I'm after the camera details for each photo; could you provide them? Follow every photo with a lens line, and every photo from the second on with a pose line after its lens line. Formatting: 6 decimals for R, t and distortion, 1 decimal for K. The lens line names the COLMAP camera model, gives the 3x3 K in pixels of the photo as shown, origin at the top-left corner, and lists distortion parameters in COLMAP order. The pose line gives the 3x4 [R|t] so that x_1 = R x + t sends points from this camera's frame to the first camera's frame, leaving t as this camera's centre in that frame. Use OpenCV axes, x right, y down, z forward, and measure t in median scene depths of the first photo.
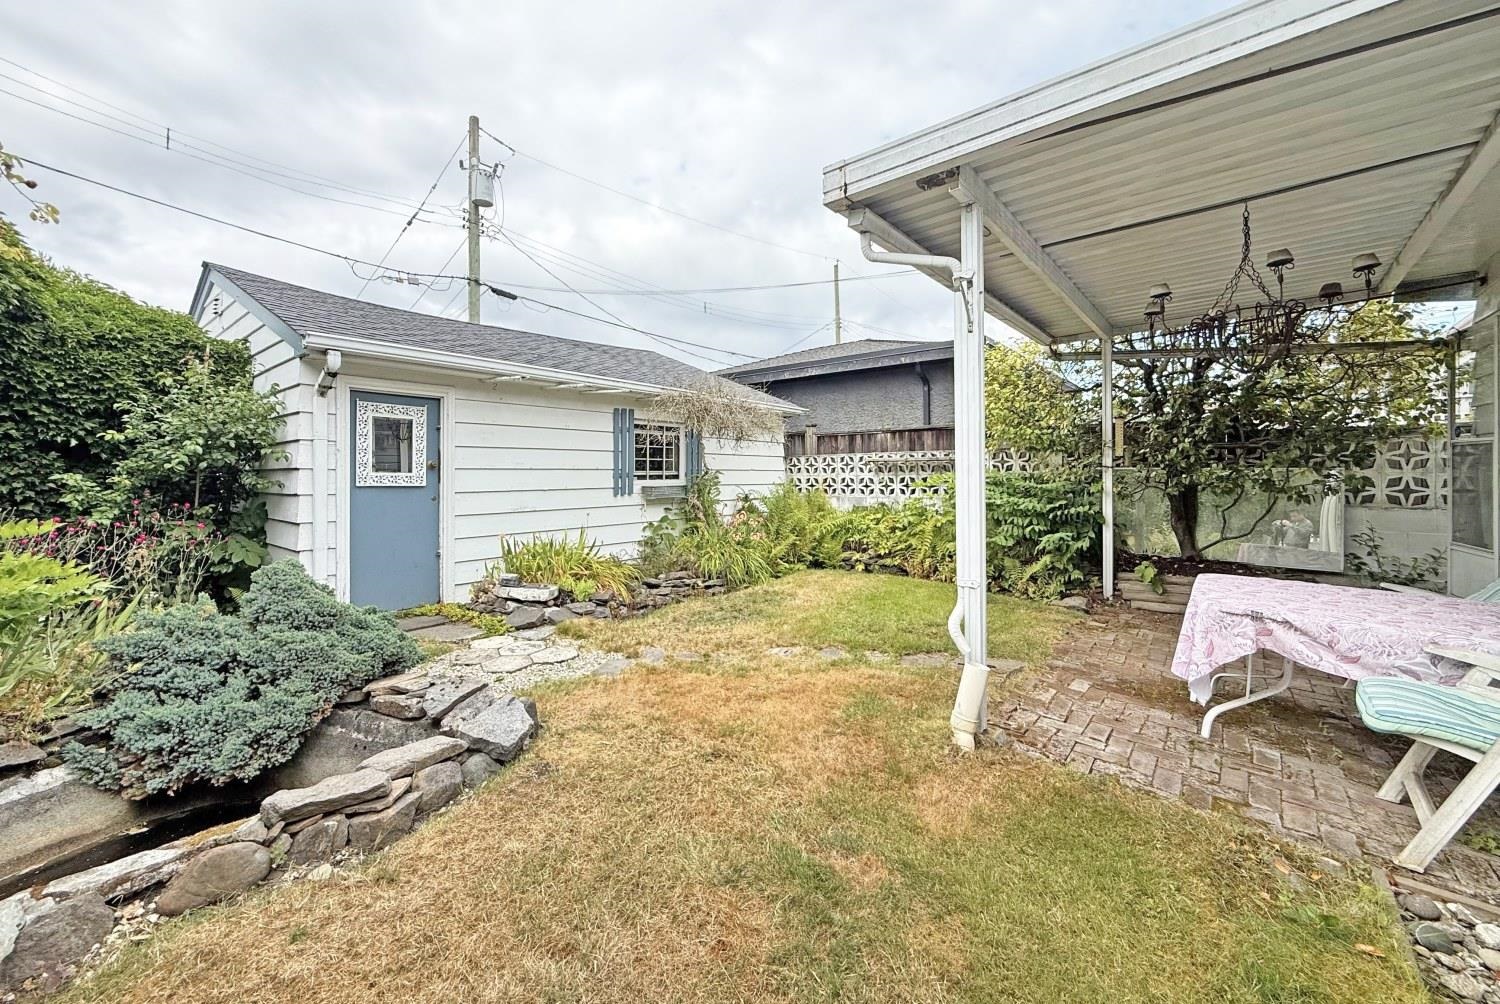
lens RADIAL K [[594.3, 0, 746.7], [0, 594.3, 478.2], [0, 0, 1]] dist [-0.000262, -0.000188]
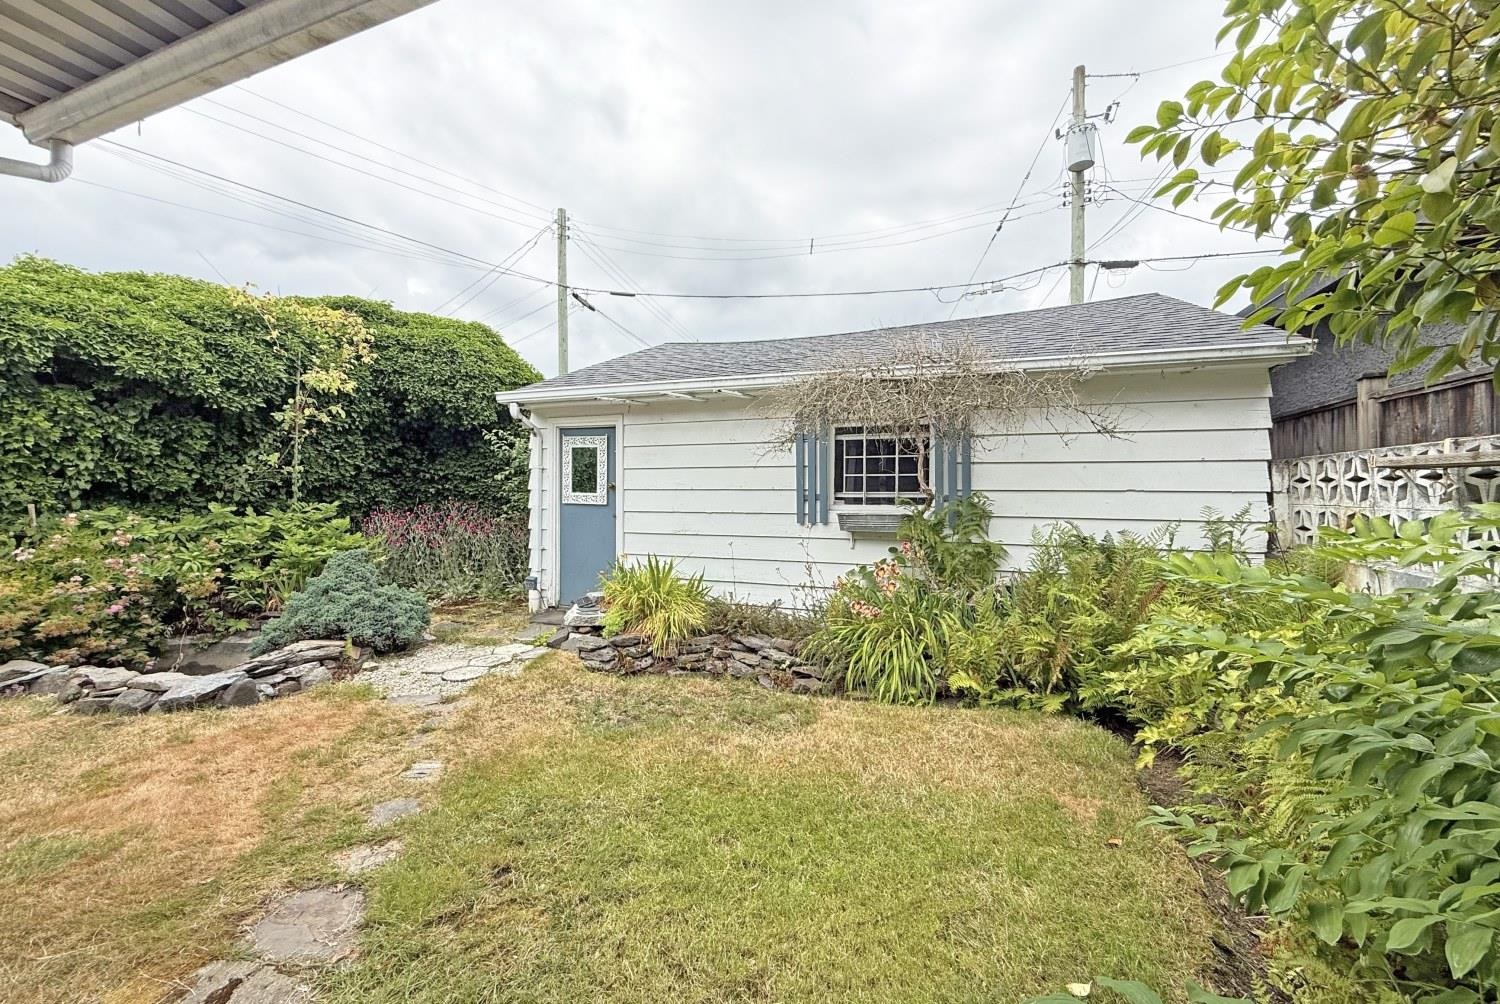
lens RADIAL K [[594.4, 0, 752.5], [0, 594.4, 498.8], [0, 0, 1]] dist [0.000527, 0.000038]
pose [[0.322708, 0.020577, -0.946275, 0.485512], [-0.008775, 0.999786, 0.018748, -0.017338], [0.946458, 0.002253, 0.322819, 0.693426]]
